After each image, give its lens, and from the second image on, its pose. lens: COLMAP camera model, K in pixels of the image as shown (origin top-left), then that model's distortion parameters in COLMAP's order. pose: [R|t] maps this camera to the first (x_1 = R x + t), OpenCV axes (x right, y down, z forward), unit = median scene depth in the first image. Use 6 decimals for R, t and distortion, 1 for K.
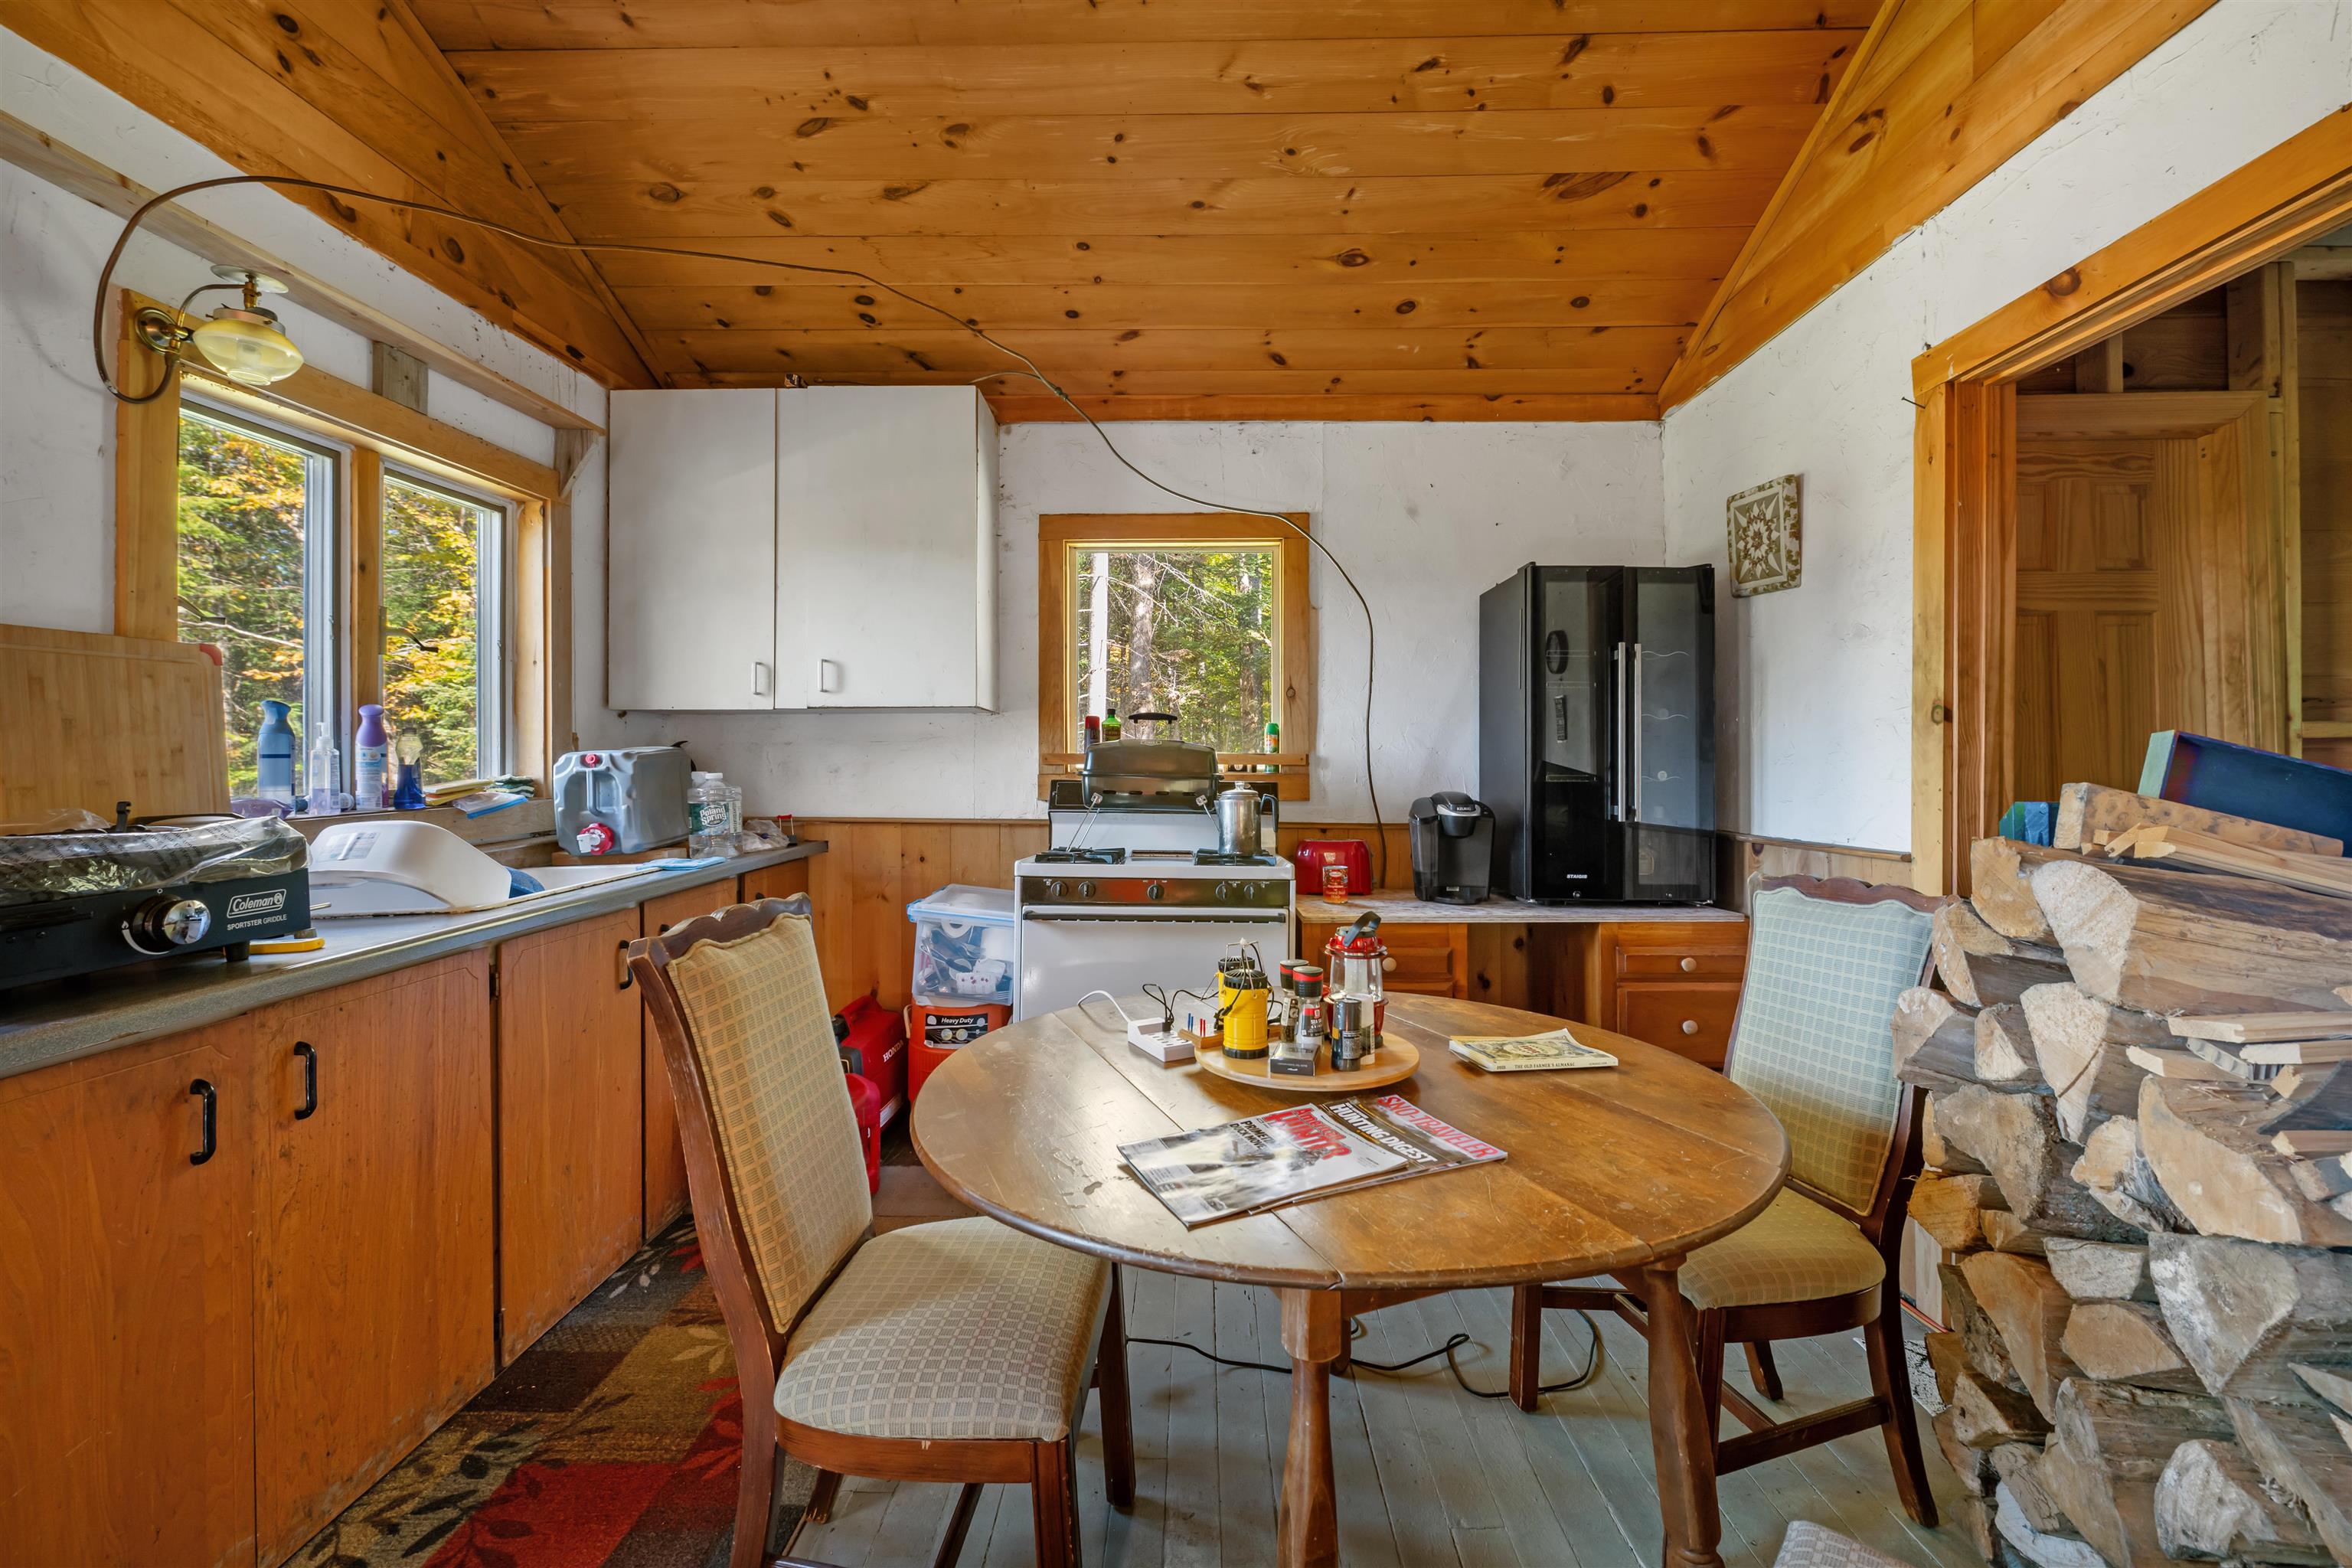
lens RADIAL K [[947.2, 0, 1187.1], [0, 947.2, 762.9], [0, 0, 1]] dist [-0.006537, -0.000763]
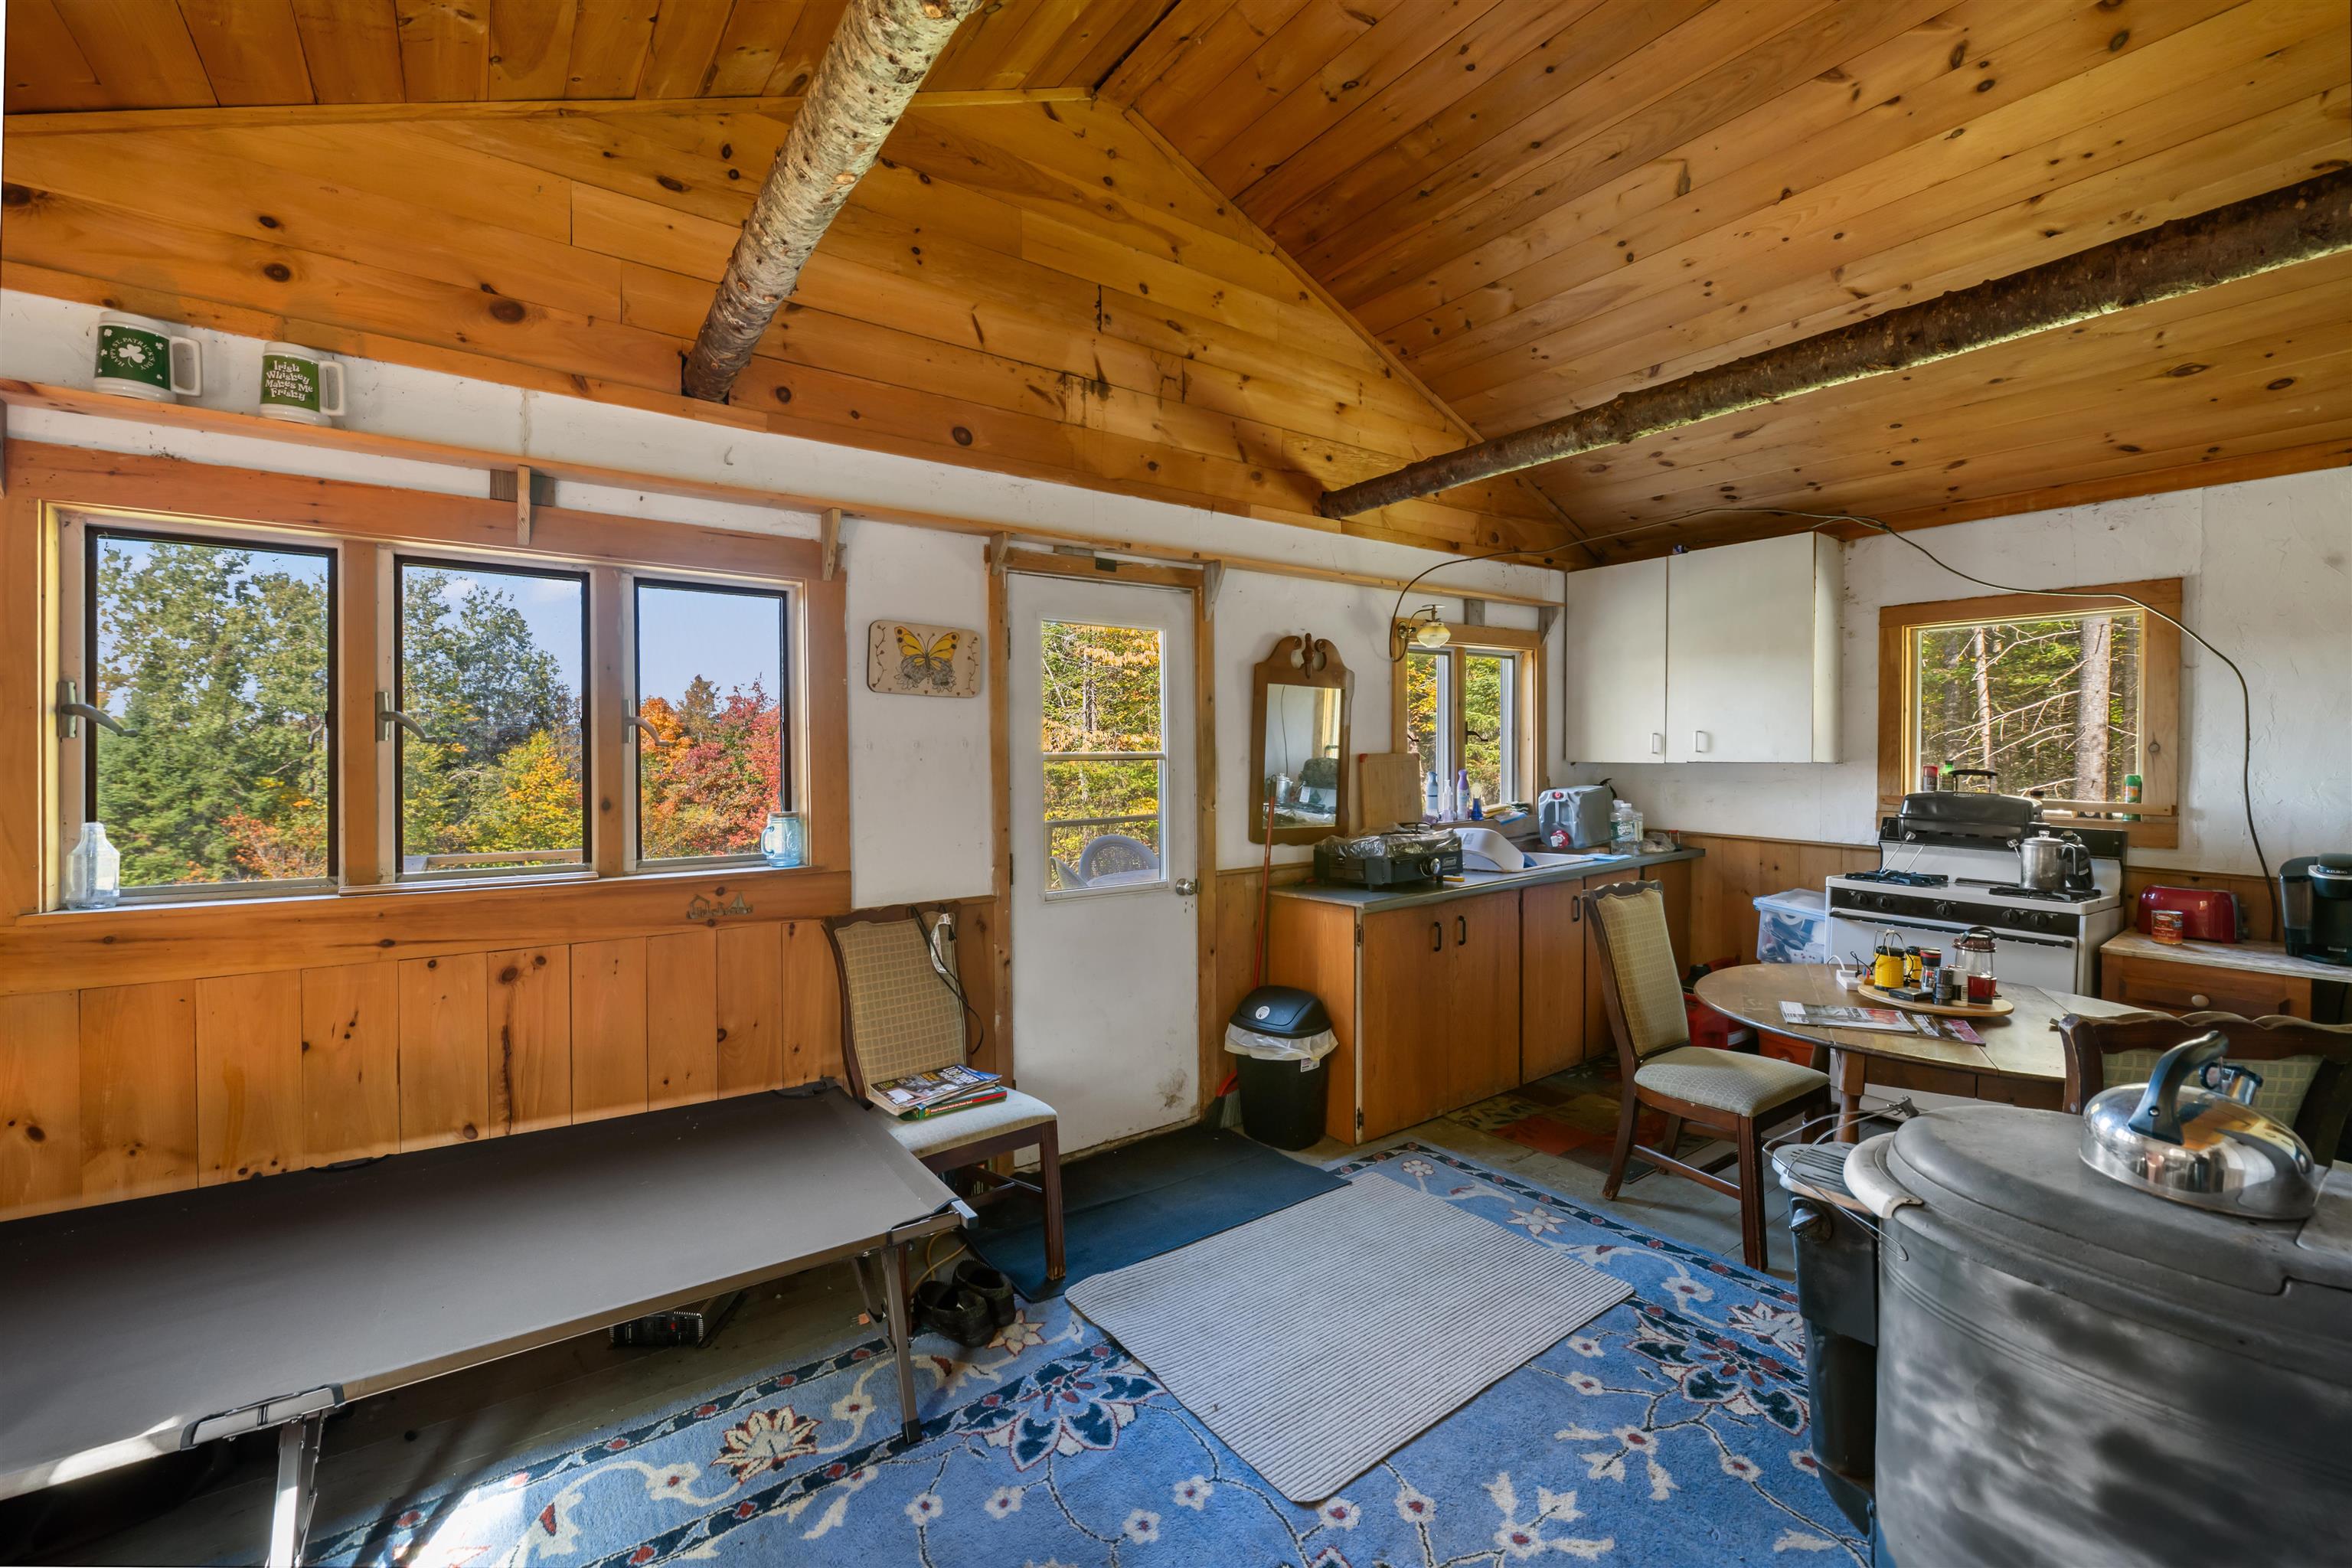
lens RADIAL K [[947.2, 0, 1169.7], [0, 947.2, 758.3], [0, 0, 1]] dist [-0.006537, -0.000763]
pose [[0.596239, 0.008668, -0.802760, 0.388577], [0.000051, 0.999941, 0.010835, -0.095992], [0.802807, -0.006501, 0.596203, -0.692097]]
